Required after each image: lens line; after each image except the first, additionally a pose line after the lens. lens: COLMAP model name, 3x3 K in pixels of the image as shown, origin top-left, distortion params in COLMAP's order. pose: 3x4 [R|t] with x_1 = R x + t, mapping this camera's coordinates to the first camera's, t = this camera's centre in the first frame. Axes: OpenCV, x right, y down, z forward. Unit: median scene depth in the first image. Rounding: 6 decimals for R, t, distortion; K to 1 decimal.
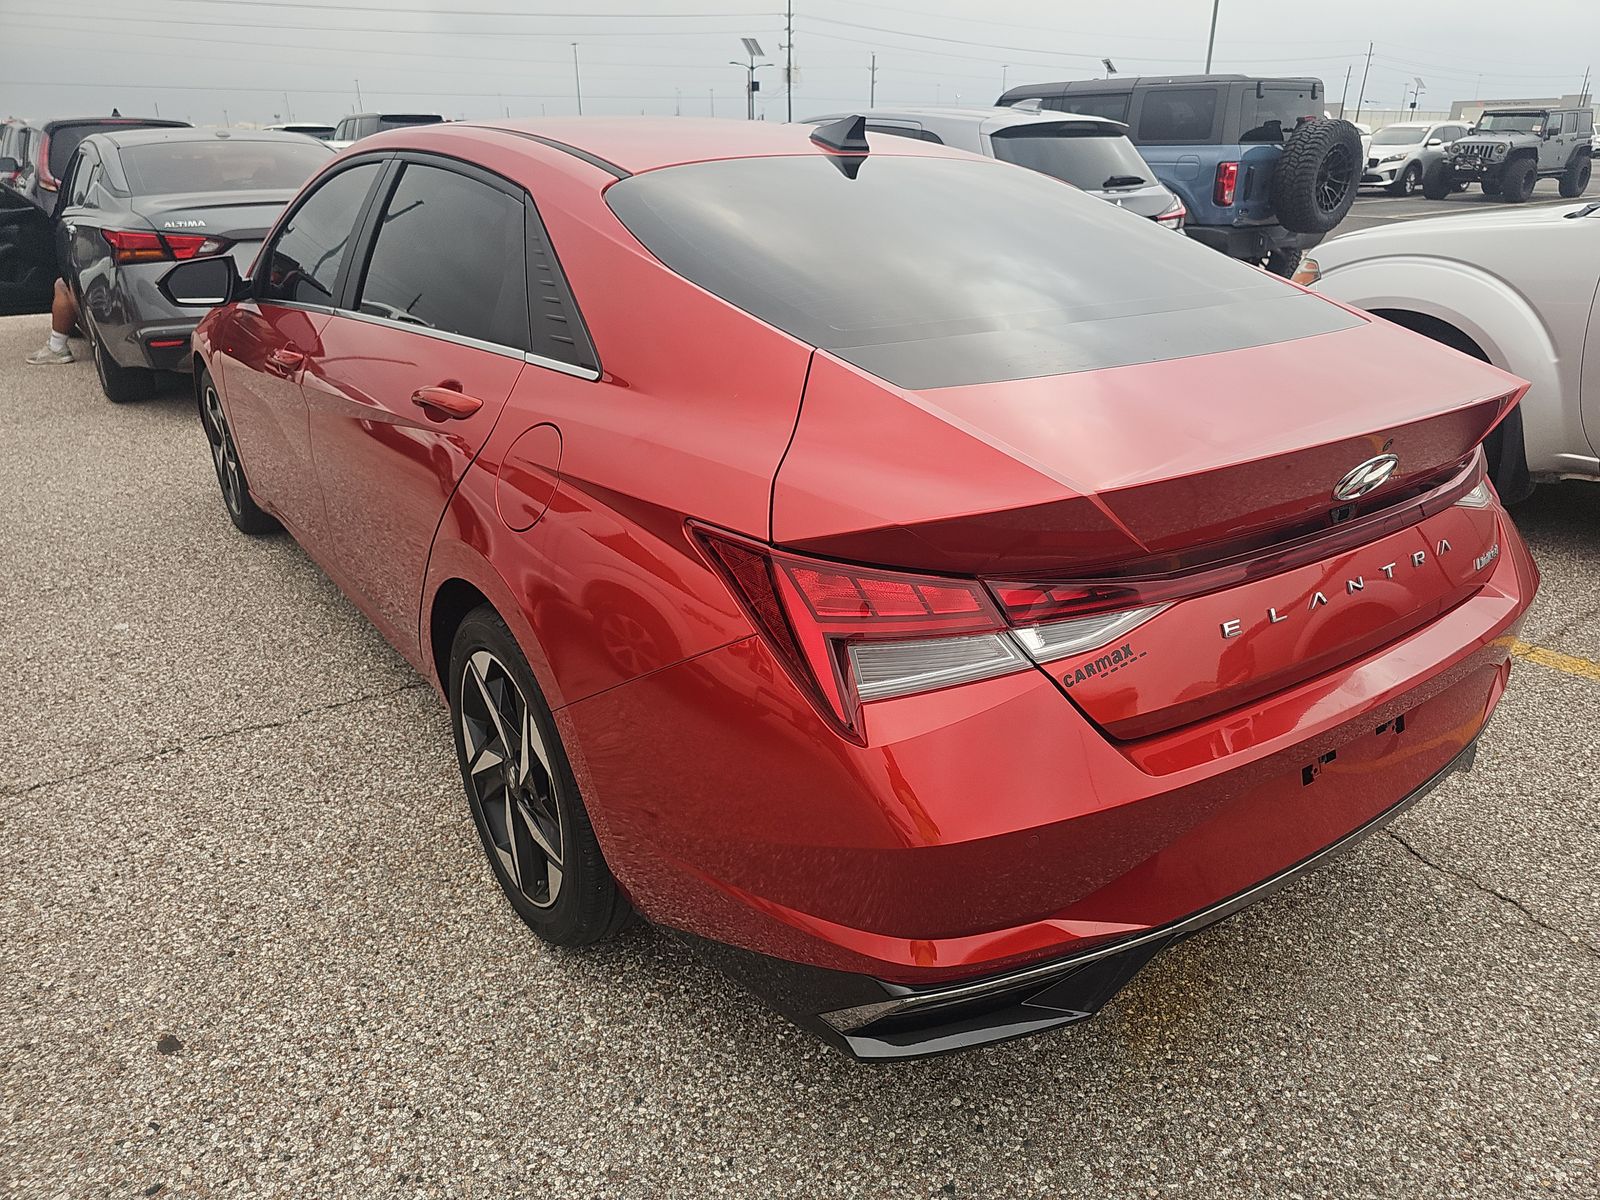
lens RADIAL K [[1066.7, 0, 797.4], [0, 1066.7, 596.2], [0, 0, 1]] dist [0.015133, -0.016451]
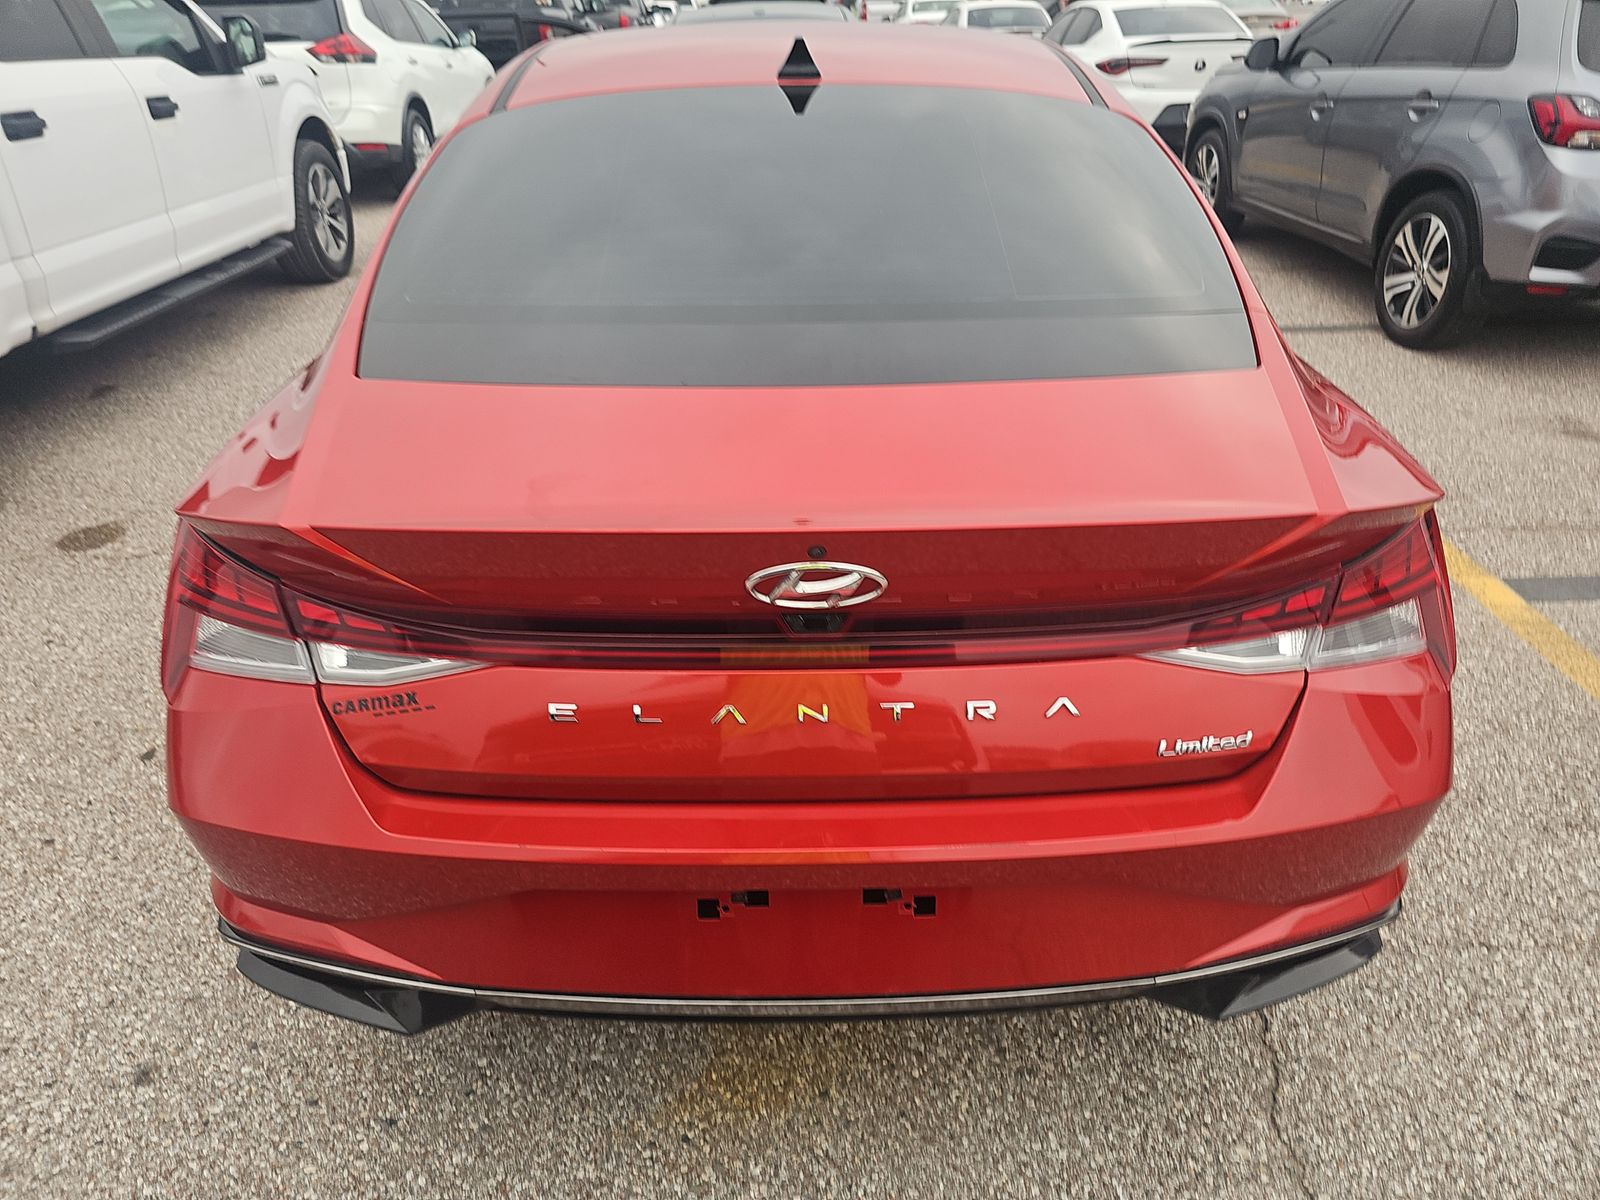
lens RADIAL K [[1066.7, 0, 795.1], [0, 1066.7, 601.0], [0, 0, 1]] dist [0.015133, -0.016451]
pose [[0.818599, 0.267402, -0.508322, 0.876242], [-0.202039, 0.962513, 0.180966, -0.227474], [0.537658, -0.045438, 0.841938, 0.332293]]
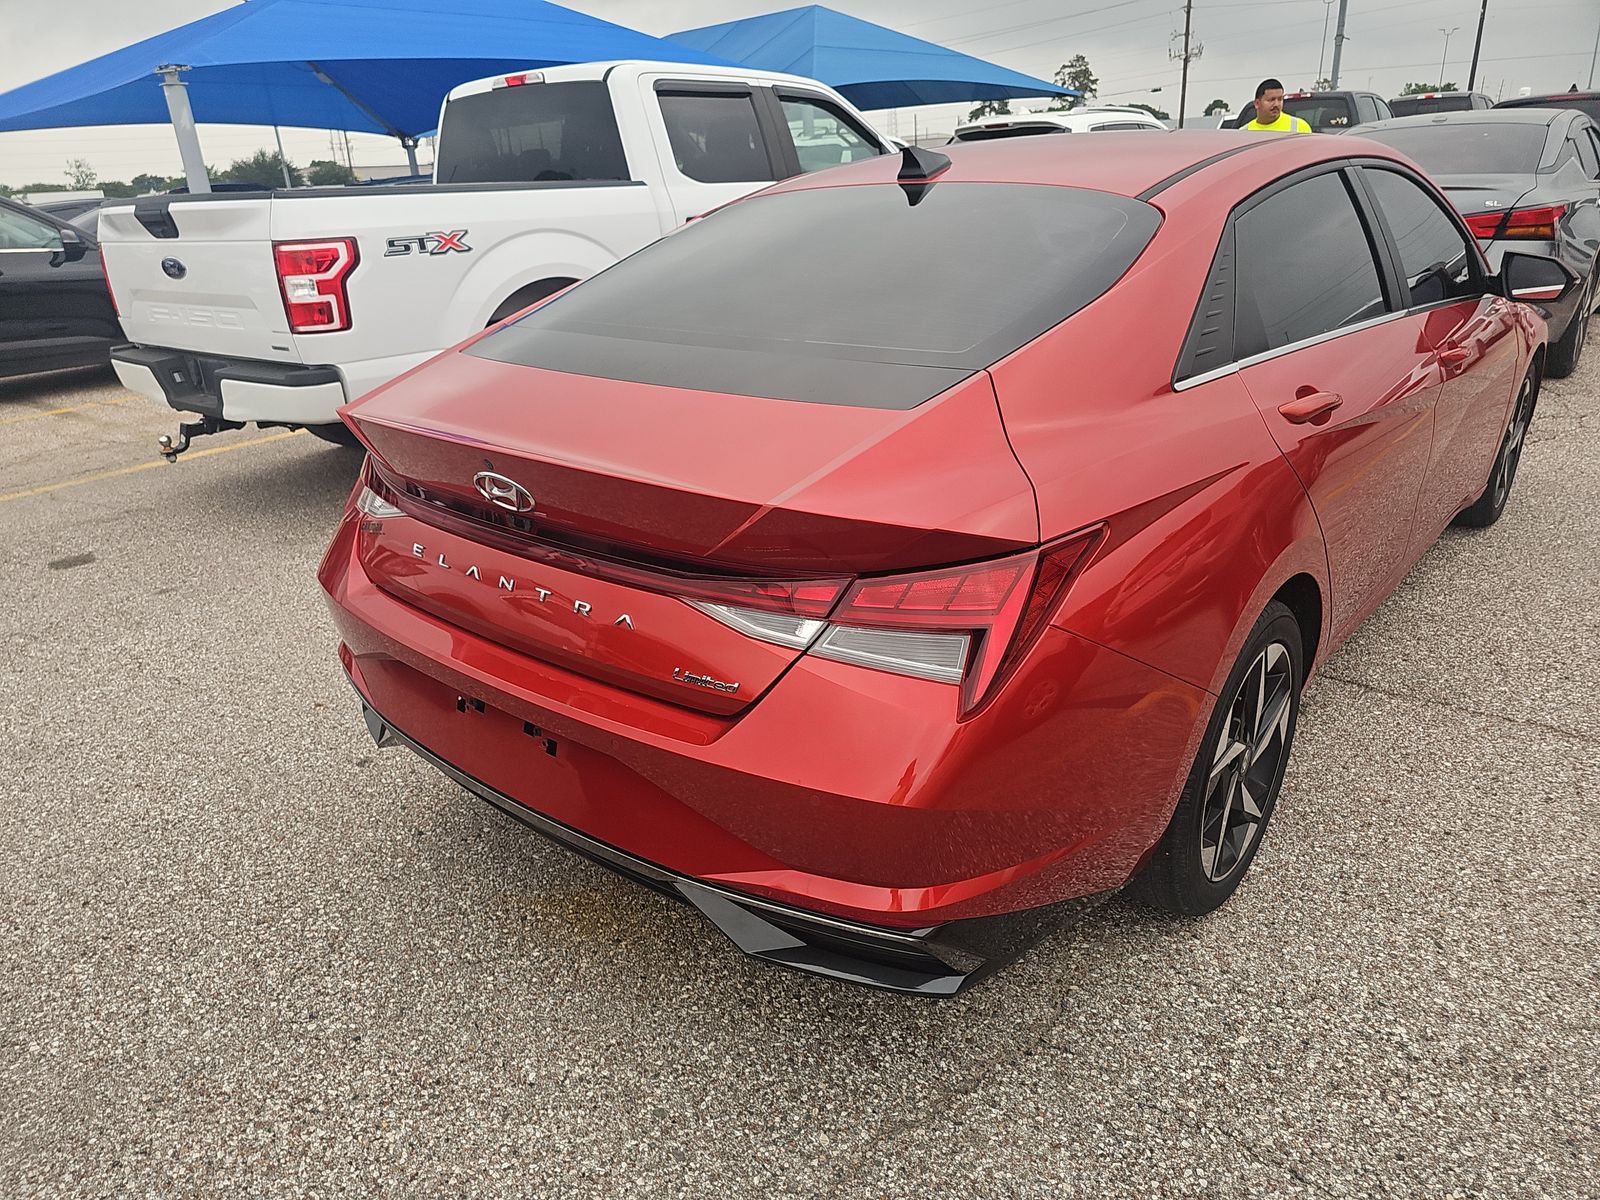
lens RADIAL K [[1066.7, 0, 794.1], [0, 1066.7, 601.7], [0, 0, 1]] dist [0.015133, -0.016451]
pose [[0.236155, 0.354063, -0.904914, 1.637209], [-0.317684, 0.908212, 0.272448, -0.404492], [0.918318, 0.223137, 0.326959, 0.903234]]
